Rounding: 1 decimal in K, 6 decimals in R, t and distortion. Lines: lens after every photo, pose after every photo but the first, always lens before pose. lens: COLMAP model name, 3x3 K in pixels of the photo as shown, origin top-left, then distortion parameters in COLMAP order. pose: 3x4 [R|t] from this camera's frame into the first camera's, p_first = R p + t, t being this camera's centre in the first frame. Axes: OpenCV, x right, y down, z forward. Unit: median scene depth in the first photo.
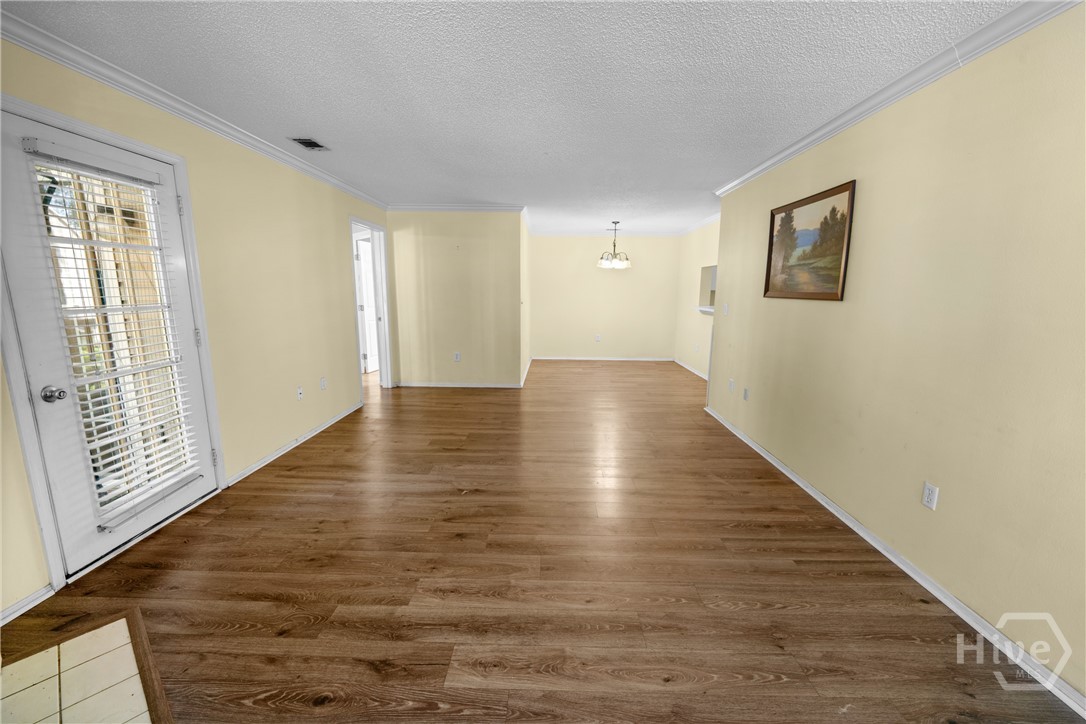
lens RADIAL K [[437.8, 0, 544.9], [0, 437.8, 363.2], [0, 0, 1]] dist [0.001220, -0.001558]
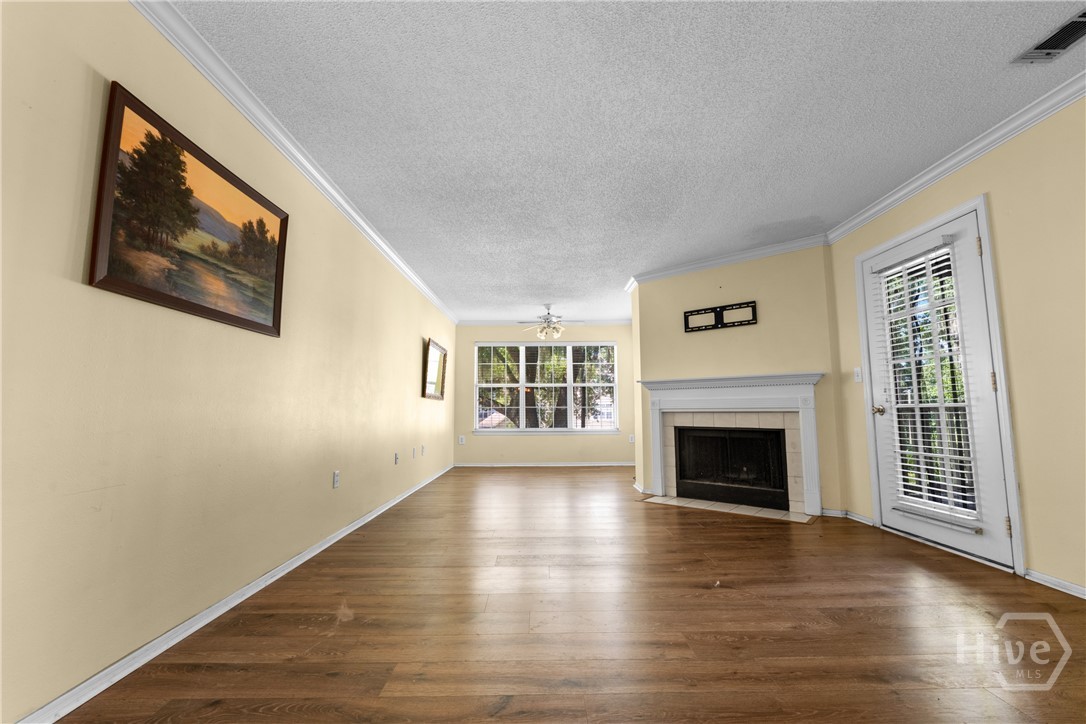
lens RADIAL K [[437.8, 0, 544.1], [0, 437.8, 363.7], [0, 0, 1]] dist [0.001220, -0.001558]
pose [[-0.999479, -0.005734, -0.031753, 0.148806], [-0.007730, 0.997978, 0.063092, -0.136065], [0.031327, 0.063304, -0.997502, 1.745146]]
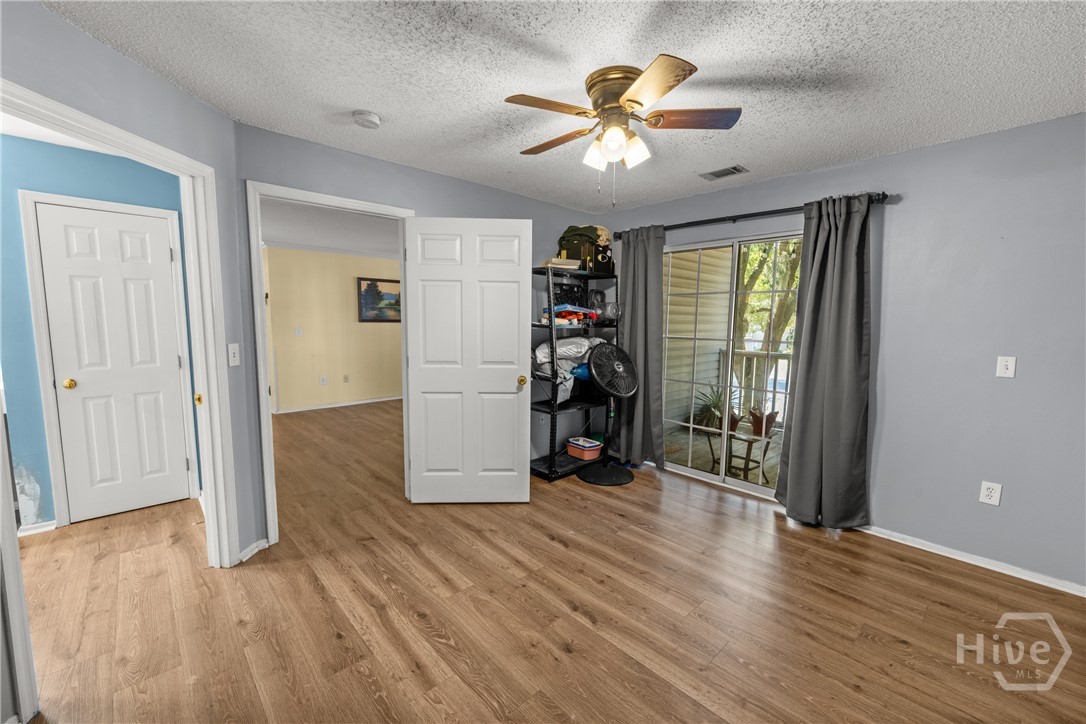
lens RADIAL K [[437.8, 0, 544.9], [0, 437.8, 365.0], [0, 0, 1]] dist [0.001220, -0.001558]
pose [[-0.701458, -0.089132, 0.707116, -1.767925], [0.104253, 0.968645, 0.225516, -0.392859], [-0.705045, 0.231909, -0.670171, 2.180582]]
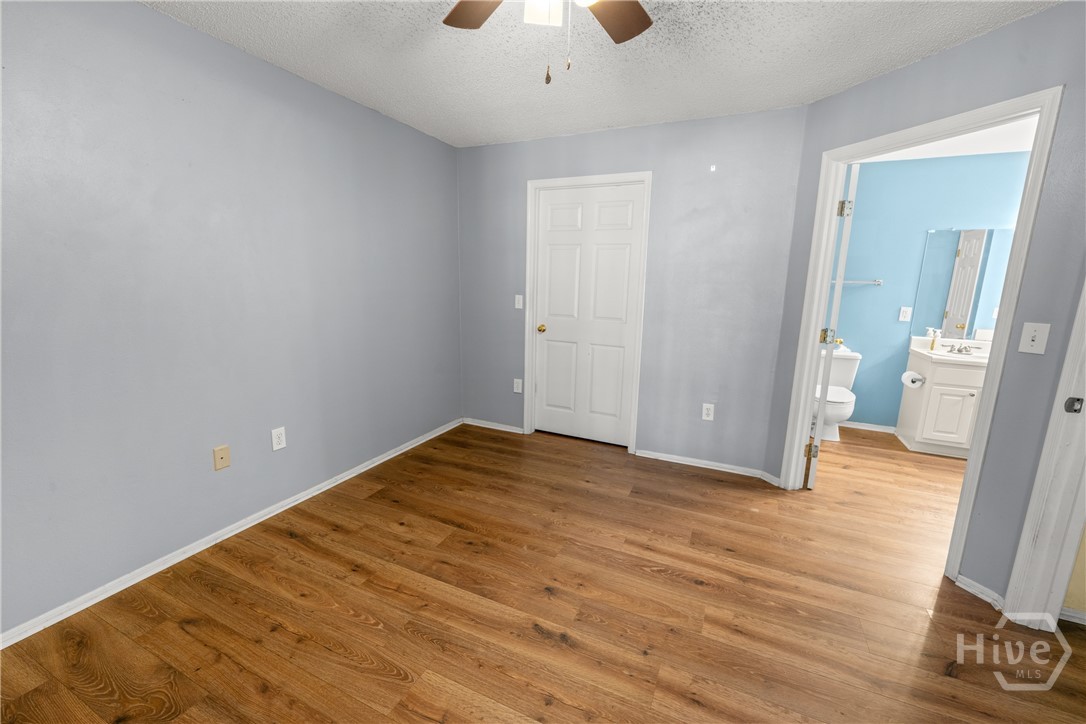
lens RADIAL K [[437.8, 0, 545.0], [0, 437.8, 365.6], [0, 0, 1]] dist [0.001220, -0.001558]
pose [[0.916549, 0.089440, -0.389794, -1.160062], [-0.079896, 0.995973, 0.040665, -0.220599], [0.391861, -0.006129, 0.920004, 1.215828]]
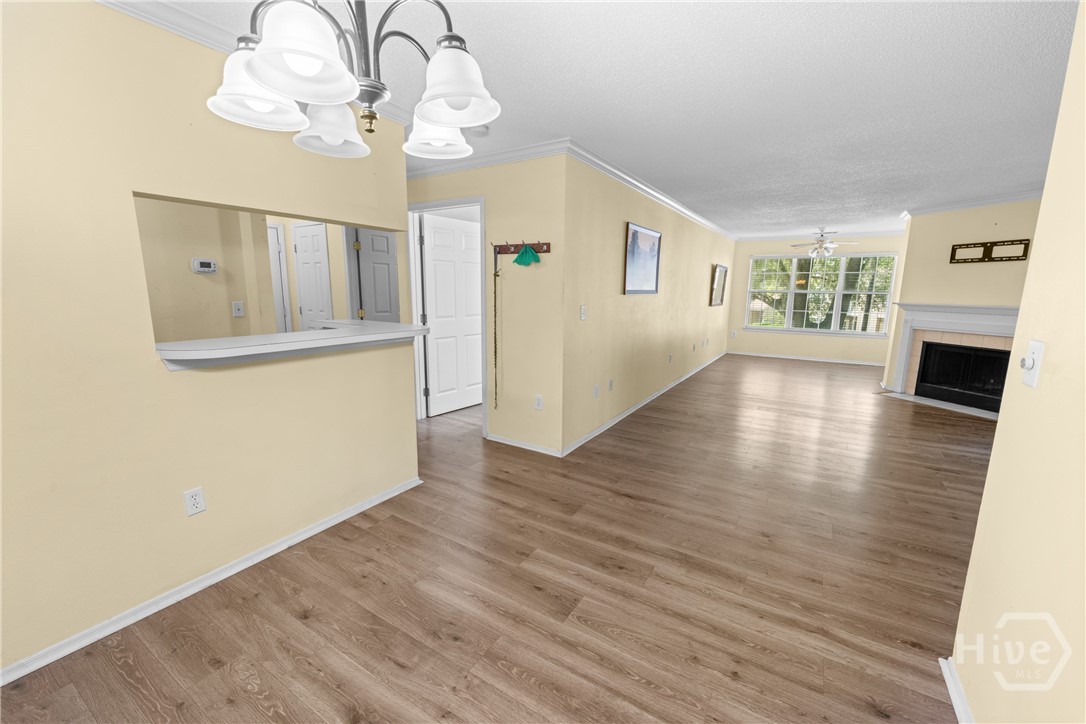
lens RADIAL K [[437.8, 0, 543.0], [0, 437.8, 363.4], [0, 0, 1]] dist [0.001220, -0.001558]
pose [[-0.856761, -0.104489, 0.505018, 0.085954], [0.071316, 0.945846, 0.316685, -0.460183], [-0.510760, 0.307339, -0.802912, 2.666915]]
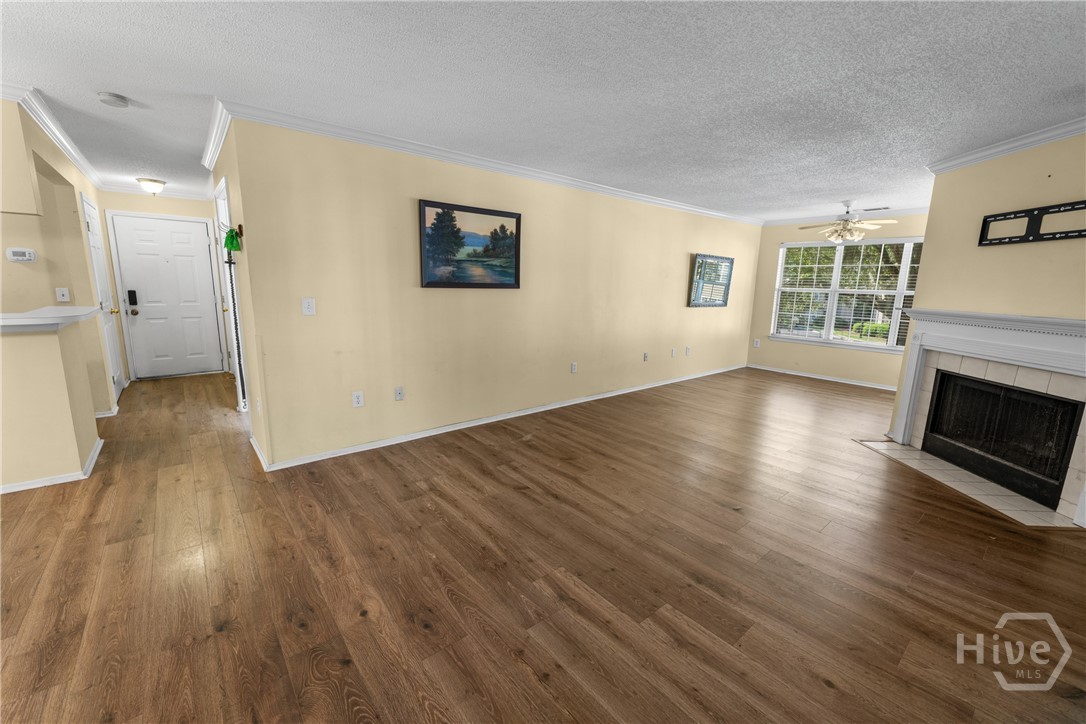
lens RADIAL K [[437.8, 0, 543.8], [0, 437.8, 364.6], [0, 0, 1]] dist [0.001220, -0.001558]
pose [[-0.654289, -0.160987, 0.738911, -0.556627], [0.102843, 0.949061, 0.297837, -0.315980], [-0.749219, 0.270863, -0.604403, 1.803809]]
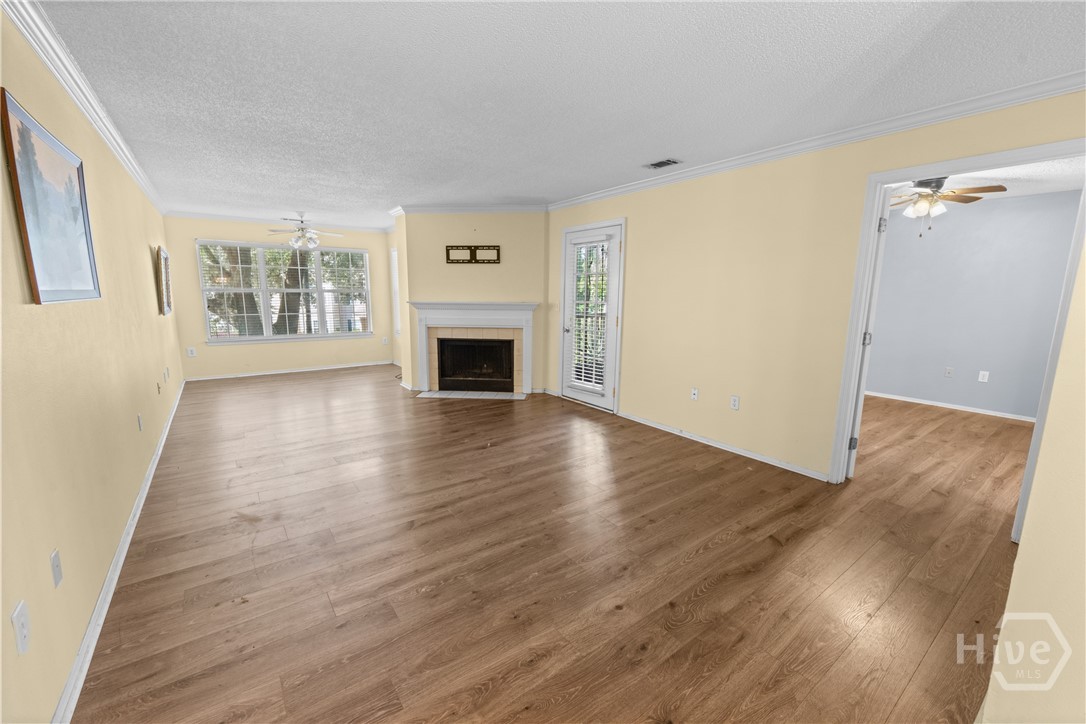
lens RADIAL K [[437.8, 0, 544.2], [0, 437.8, 363.9], [0, 0, 1]] dist [0.001220, -0.001558]
pose [[-0.790268, 0.086045, -0.606690, 0.471048], [-0.119490, 0.949445, 0.290304, -0.344698], [0.600998, 0.301911, -0.740034, 2.023398]]
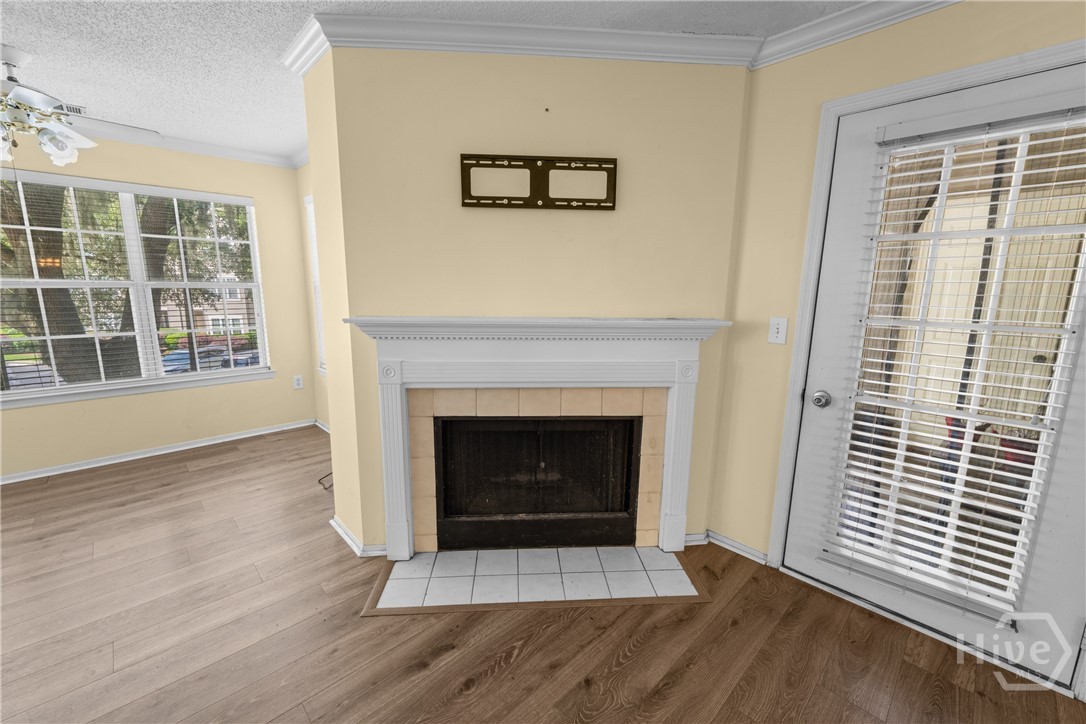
lens RADIAL K [[437.8, 0, 544.2], [0, 437.8, 363.3], [0, 0, 1]] dist [0.001220, -0.001558]
pose [[-0.701683, 0.111120, -0.703770, 0.004277], [-0.139497, 0.947220, 0.288643, -0.136271], [0.698699, 0.300710, -0.649148, 0.781150]]
